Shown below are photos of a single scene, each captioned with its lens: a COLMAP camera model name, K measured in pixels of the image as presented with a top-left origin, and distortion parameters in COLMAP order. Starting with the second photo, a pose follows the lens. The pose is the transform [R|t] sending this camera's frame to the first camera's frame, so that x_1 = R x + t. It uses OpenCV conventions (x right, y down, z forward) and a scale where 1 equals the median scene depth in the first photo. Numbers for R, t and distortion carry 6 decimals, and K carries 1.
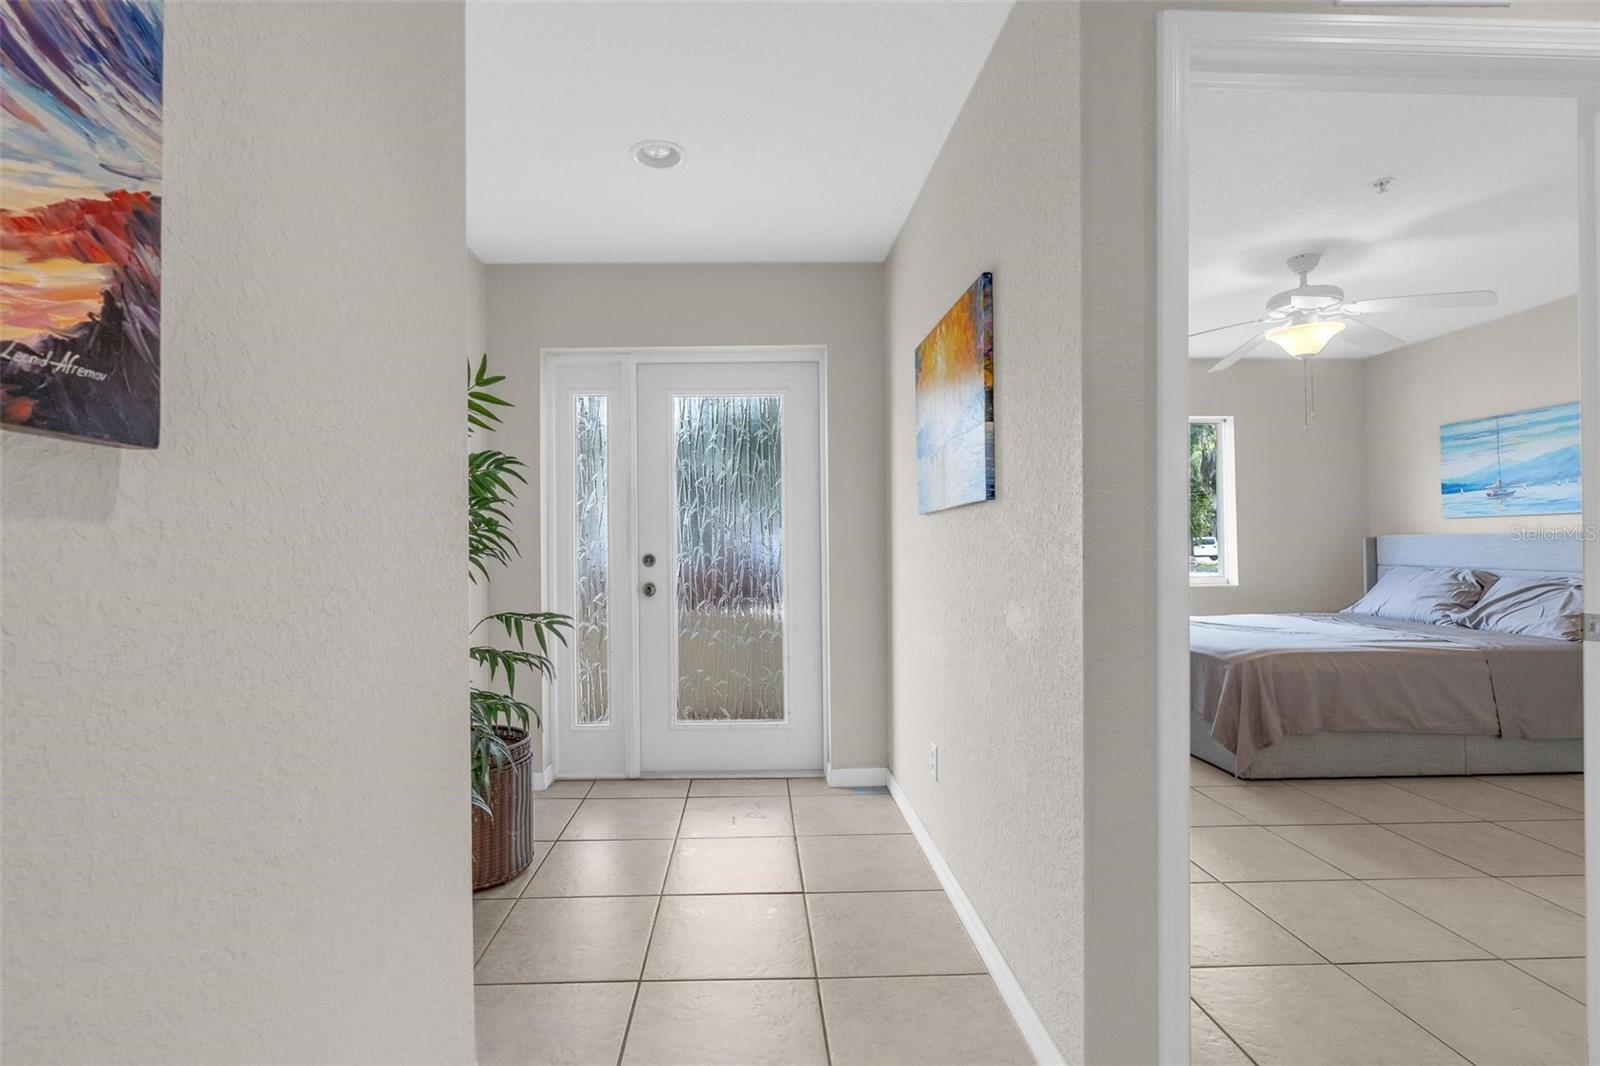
lens RADIAL K [[729.5, 0, 765.8], [0, 729.5, 533.0], [0, 0, 1]] dist [-0.010204, 0.004269]
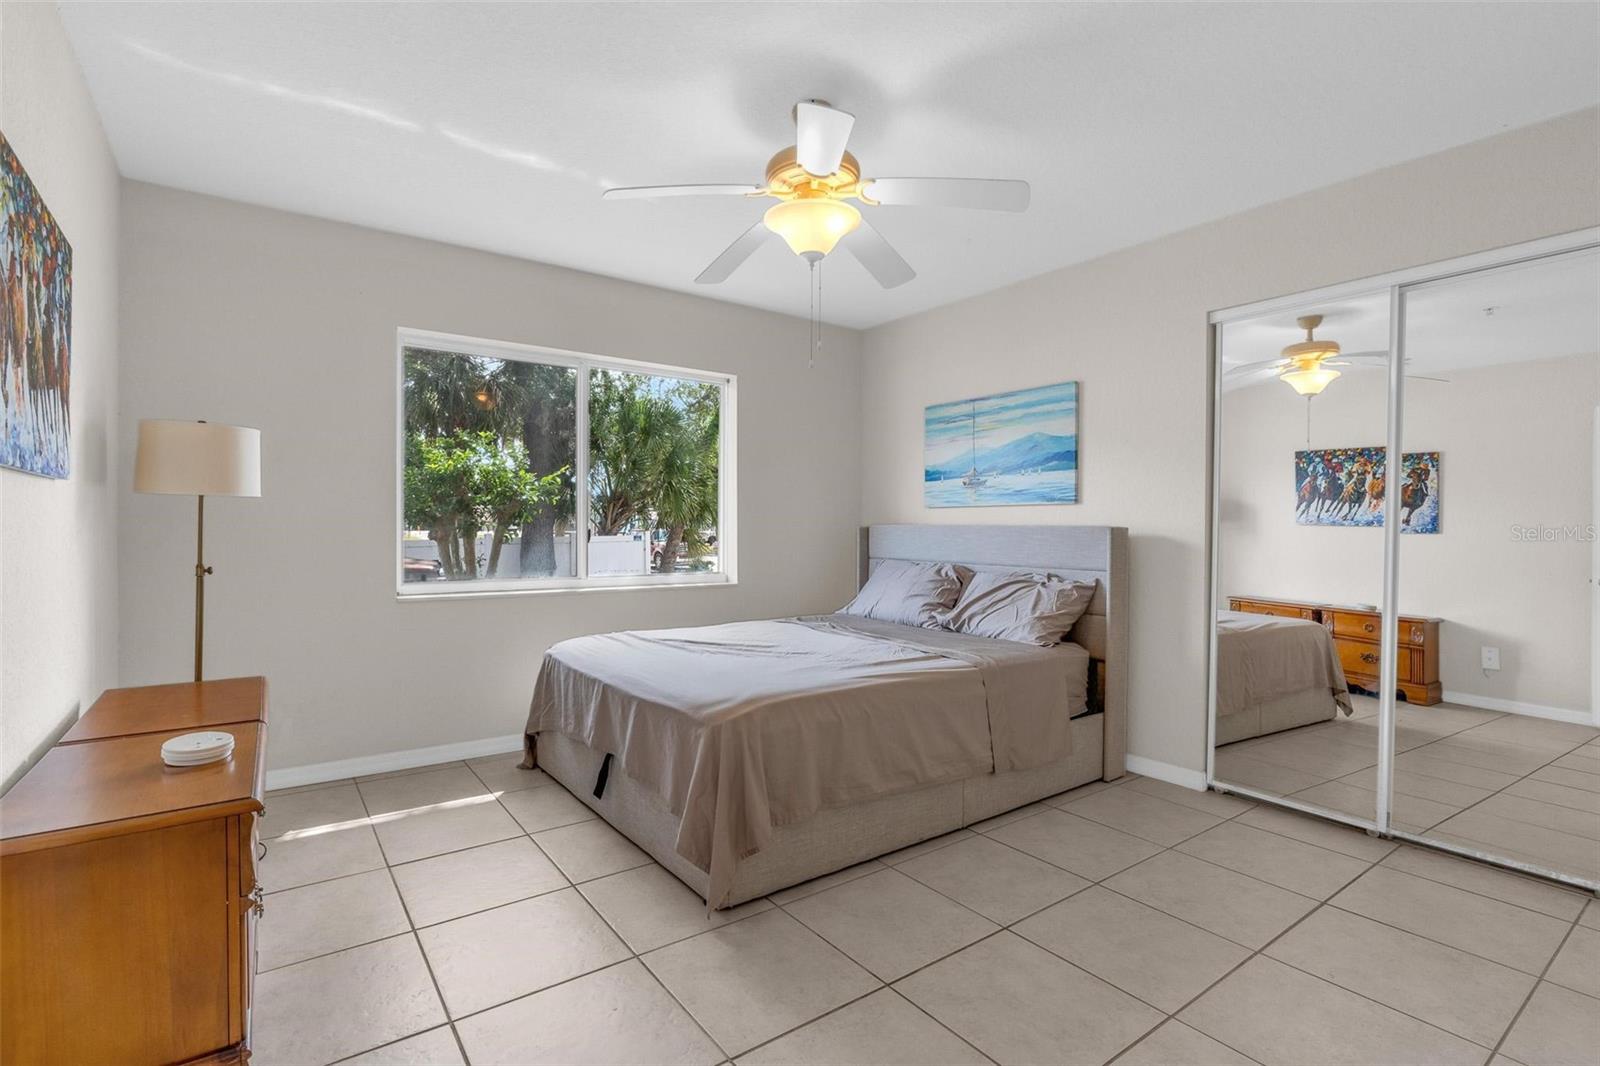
lens RADIAL K [[729.5, 0, 765.8], [0, 729.5, 533.0], [0, 0, 1]] dist [-0.010204, 0.004269]
pose [[0.831851, 0.009307, 0.554922, 0.285365], [-0.021322, 0.999657, 0.015196, 0.002558], [-0.554590, -0.024473, 0.831764, 0.389333]]
